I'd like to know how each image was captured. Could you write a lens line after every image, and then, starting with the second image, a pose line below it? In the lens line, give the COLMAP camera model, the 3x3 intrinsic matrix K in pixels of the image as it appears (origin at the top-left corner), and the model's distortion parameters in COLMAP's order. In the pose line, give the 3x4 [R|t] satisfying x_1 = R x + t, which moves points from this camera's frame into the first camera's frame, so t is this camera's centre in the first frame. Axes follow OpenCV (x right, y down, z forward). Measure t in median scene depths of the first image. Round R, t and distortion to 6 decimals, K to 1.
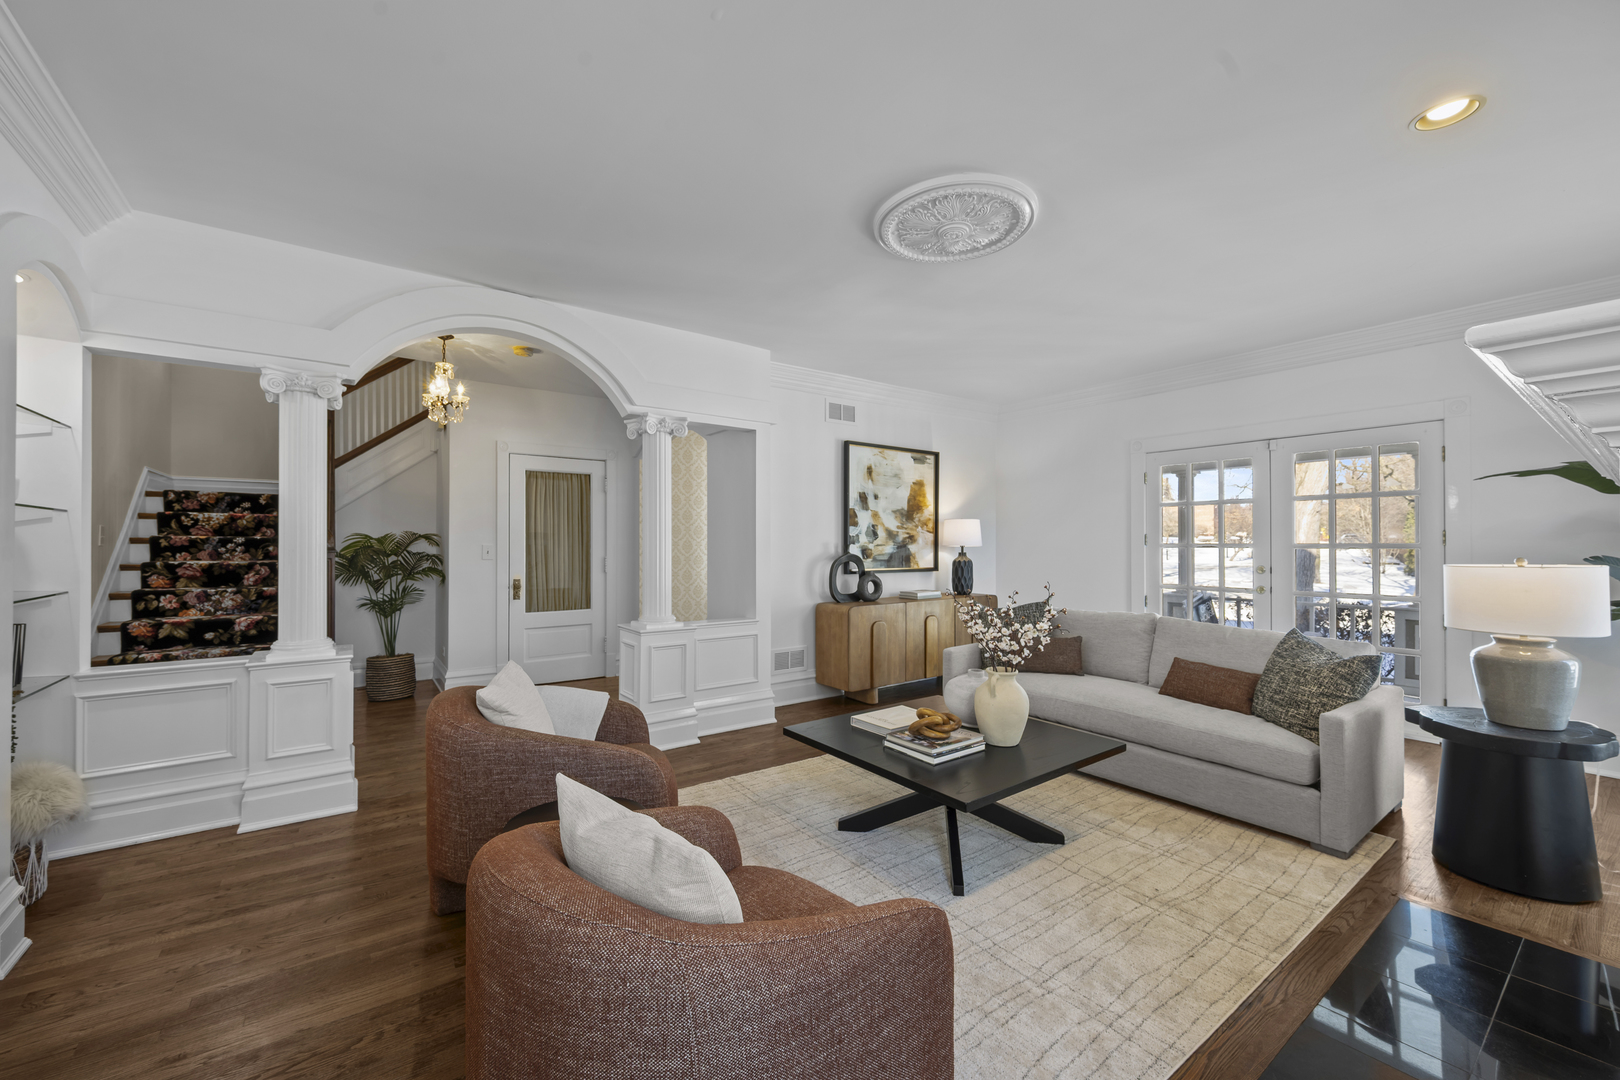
lens RADIAL K [[639.1, 0, 815.5], [0, 639.1, 543.3], [0, 0, 1]] dist [-0.003143, -0.000223]
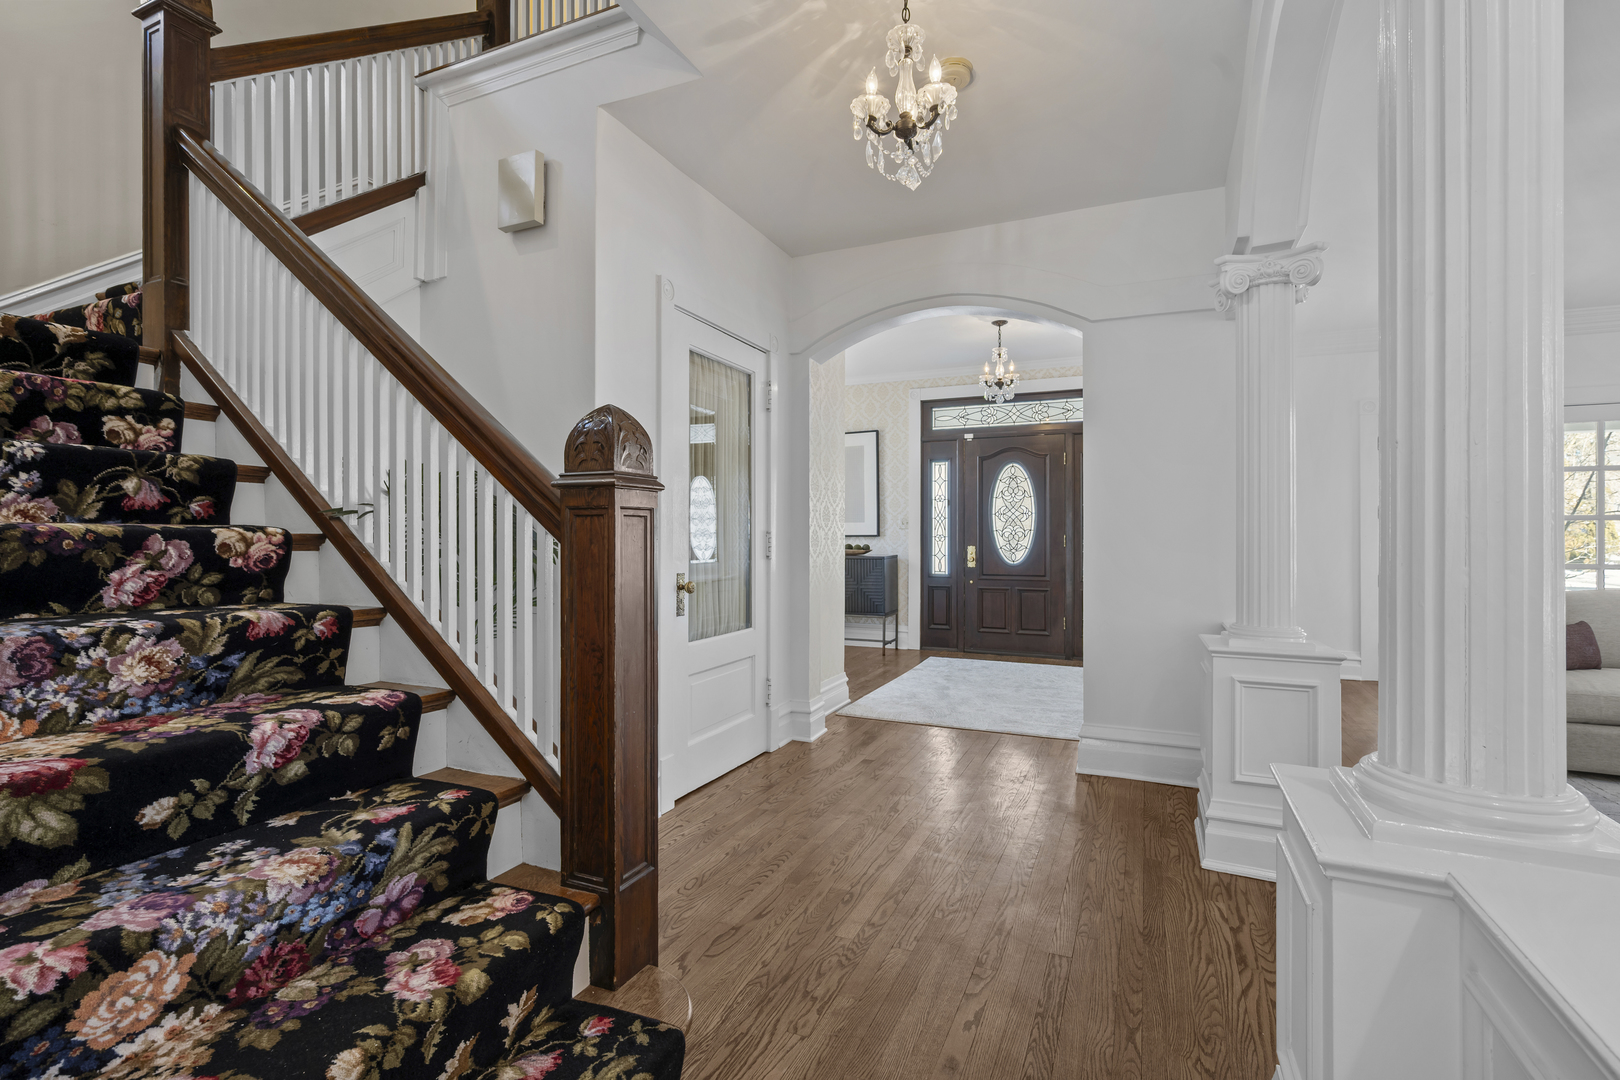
lens RADIAL K [[743.3, 0, 808.6], [0, 743.3, 536.6], [0, 0, 1]] dist [0.003575, 0.000621]
pose [[0.875762, 0.001786, 0.482739, -0.726992], [-0.001916, 0.999998, -0.000225, 0.031625], [-0.482739, -0.000728, 0.875764, 0.521913]]
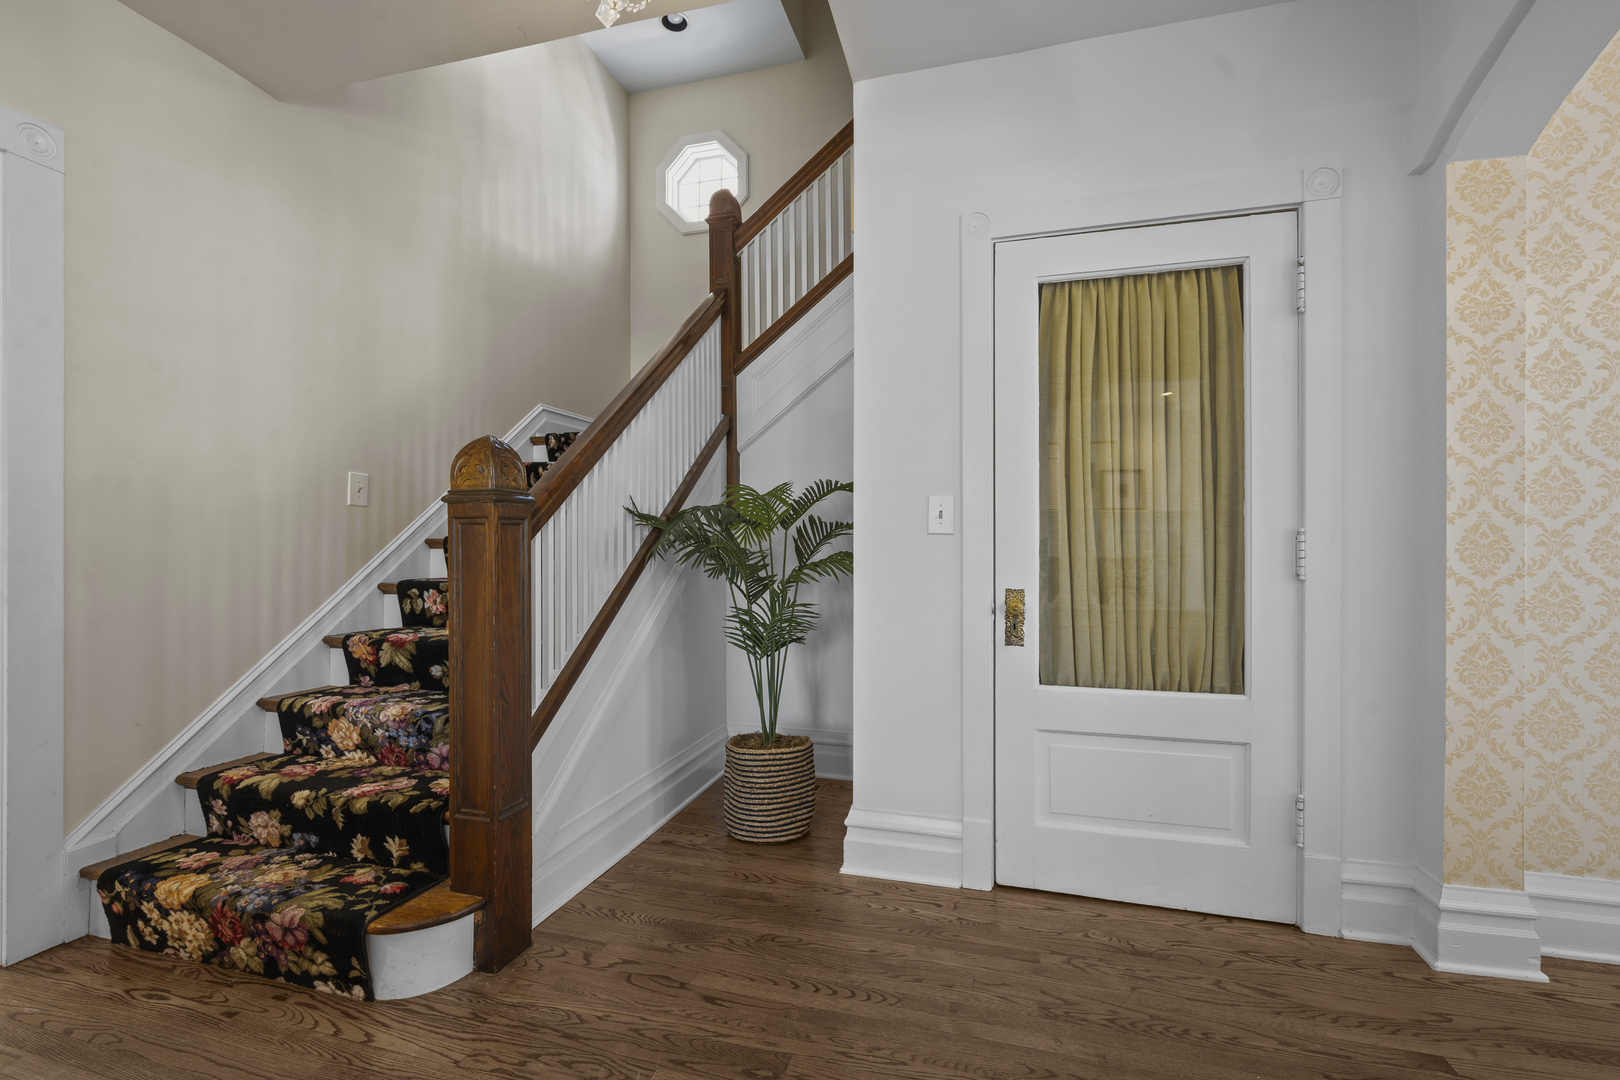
lens RADIAL K [[703.6, 0, 813.4], [0, 703.6, 546.5], [0, 0, 1]] dist [-0.001125, 0.000794]
pose [[0.608114, -0.000680, -0.793850, -0.248771], [0.001915, 0.999998, 0.000611, 0.035304], [0.793847, -0.001892, 0.608114, 0.747782]]
